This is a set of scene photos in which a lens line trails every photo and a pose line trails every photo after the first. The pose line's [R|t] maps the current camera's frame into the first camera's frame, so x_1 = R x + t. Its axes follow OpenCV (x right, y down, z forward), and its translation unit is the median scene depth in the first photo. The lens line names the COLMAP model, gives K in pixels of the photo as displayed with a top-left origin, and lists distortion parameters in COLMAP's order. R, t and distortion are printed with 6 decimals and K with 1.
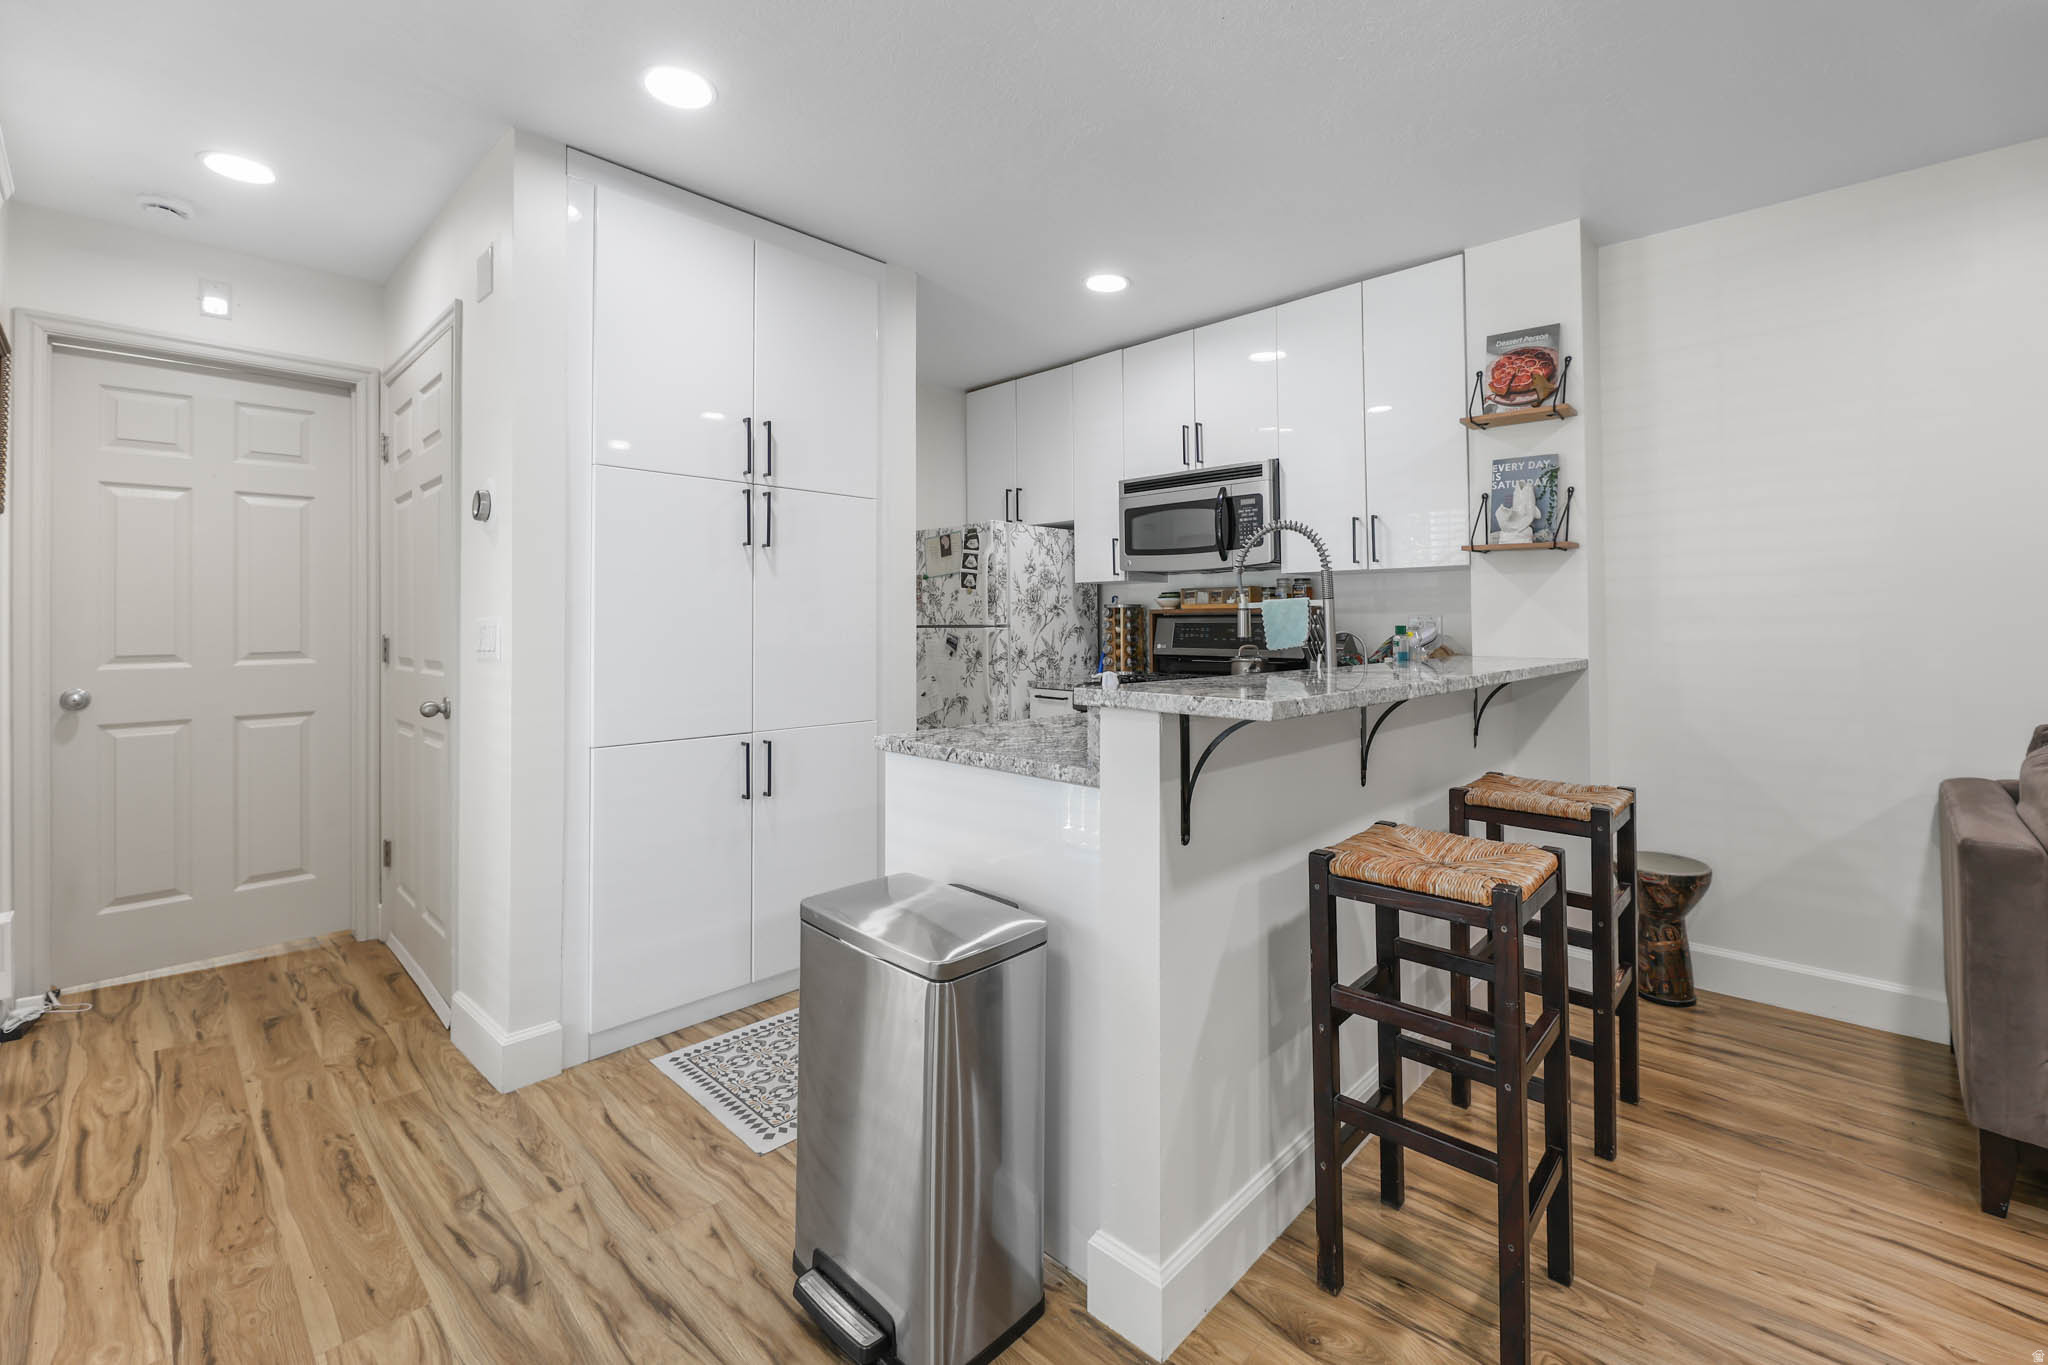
lens RADIAL K [[851.0, 0, 1022.3], [0, 851.0, 598.0], [0, 0, 1]] dist [-0.001903, -0.000162]
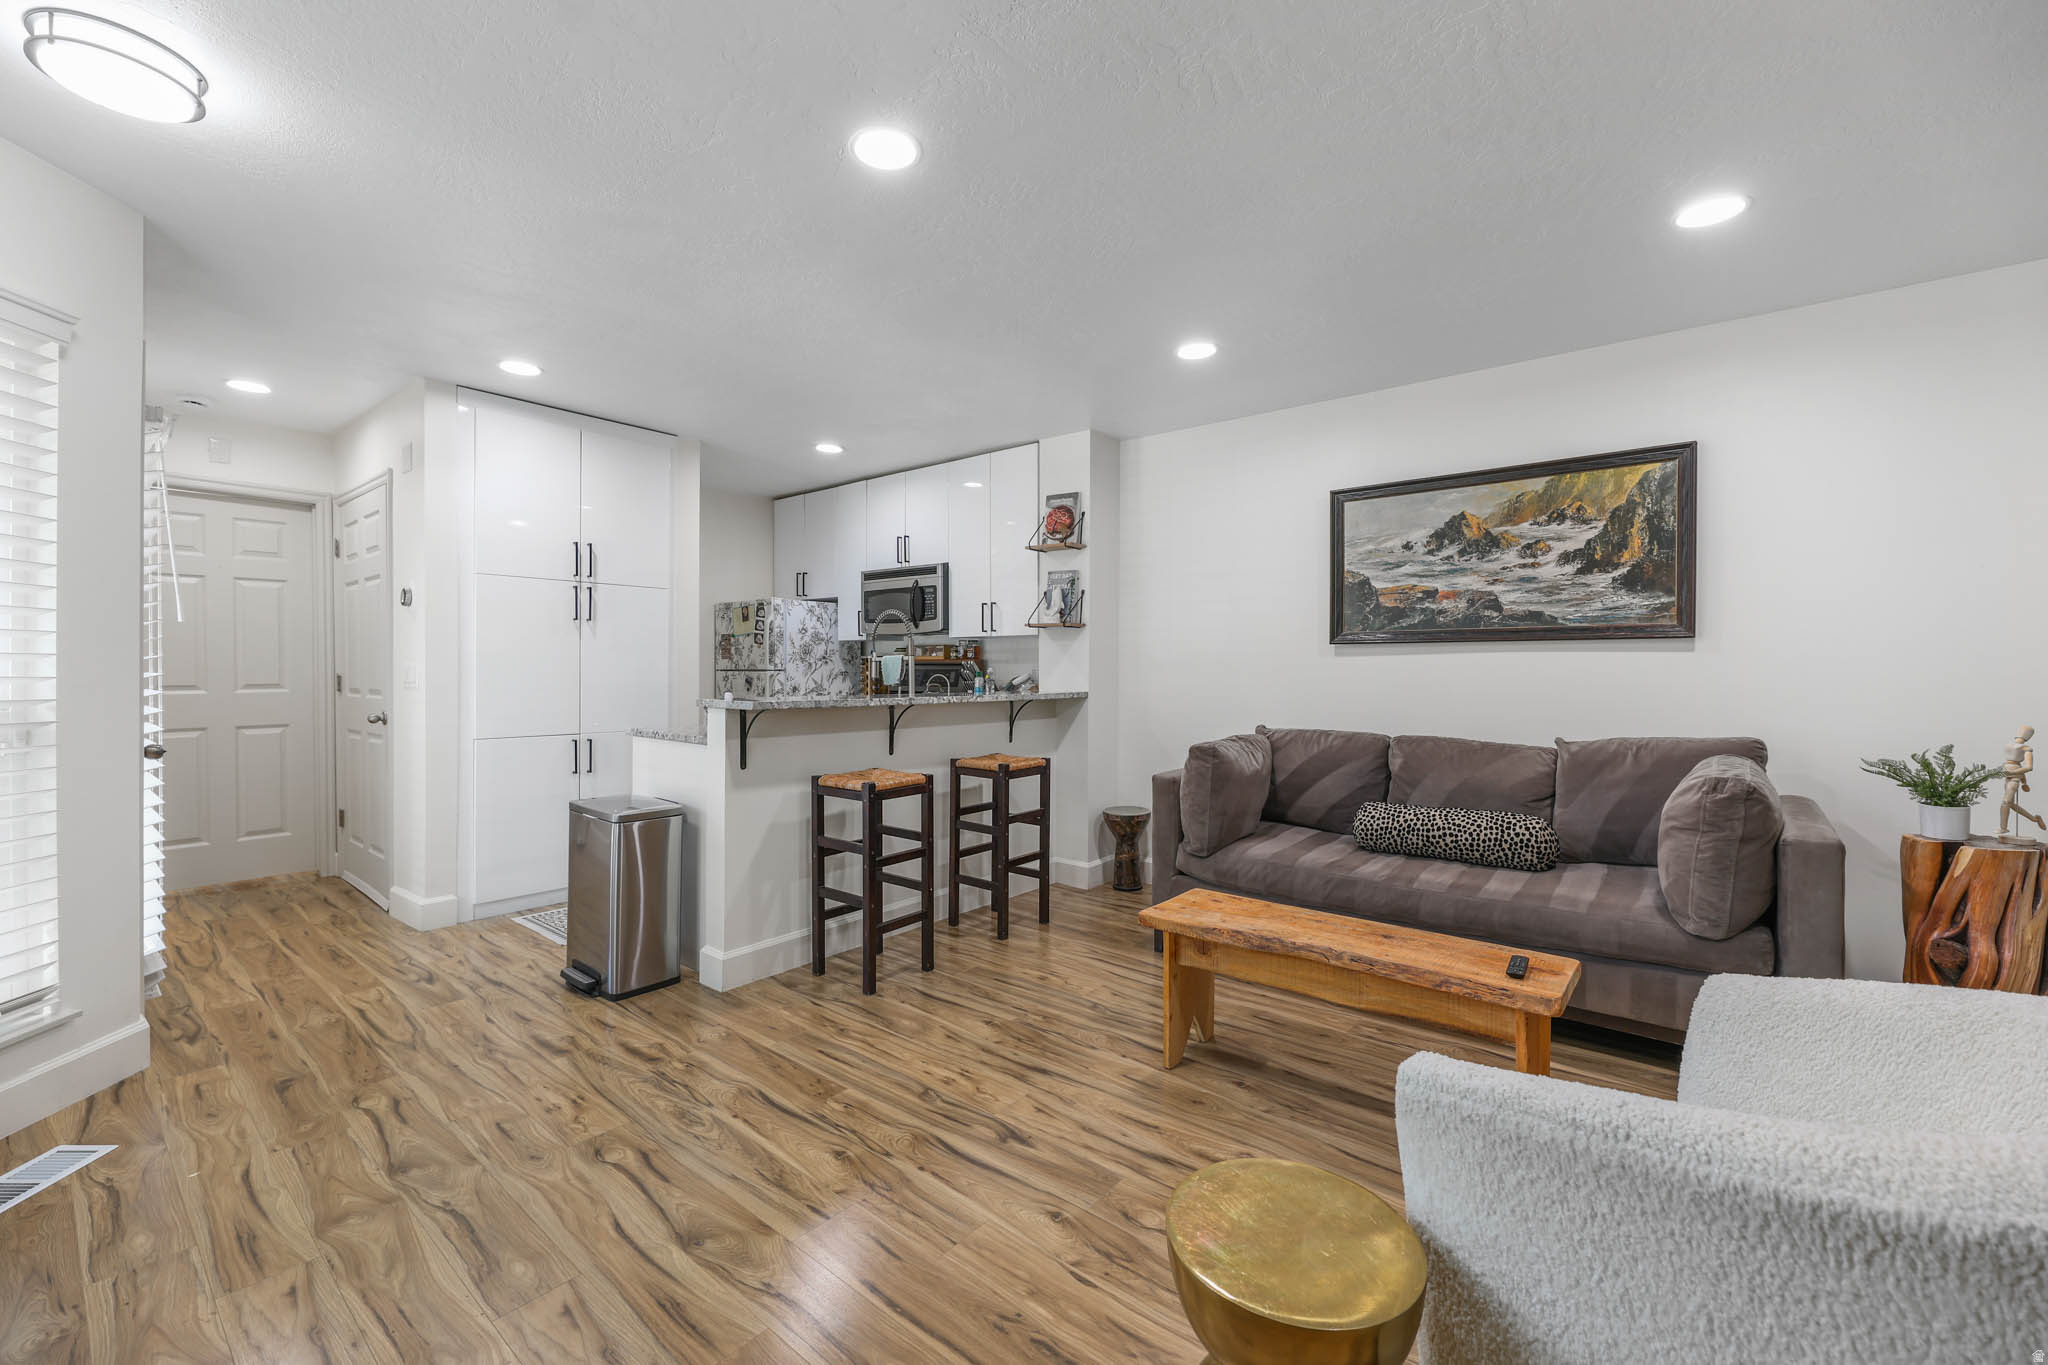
lens RADIAL K [[821.3, 0, 1006.5], [0, 821.3, 663.7], [0, 0, 1]] dist [-0.000576, -0.000110]
pose [[0.997656, 0.007416, 0.068024, 0.285296], [-0.009005, 0.999693, 0.023078, -0.015348], [-0.067832, -0.023637, 0.997417, -0.456850]]
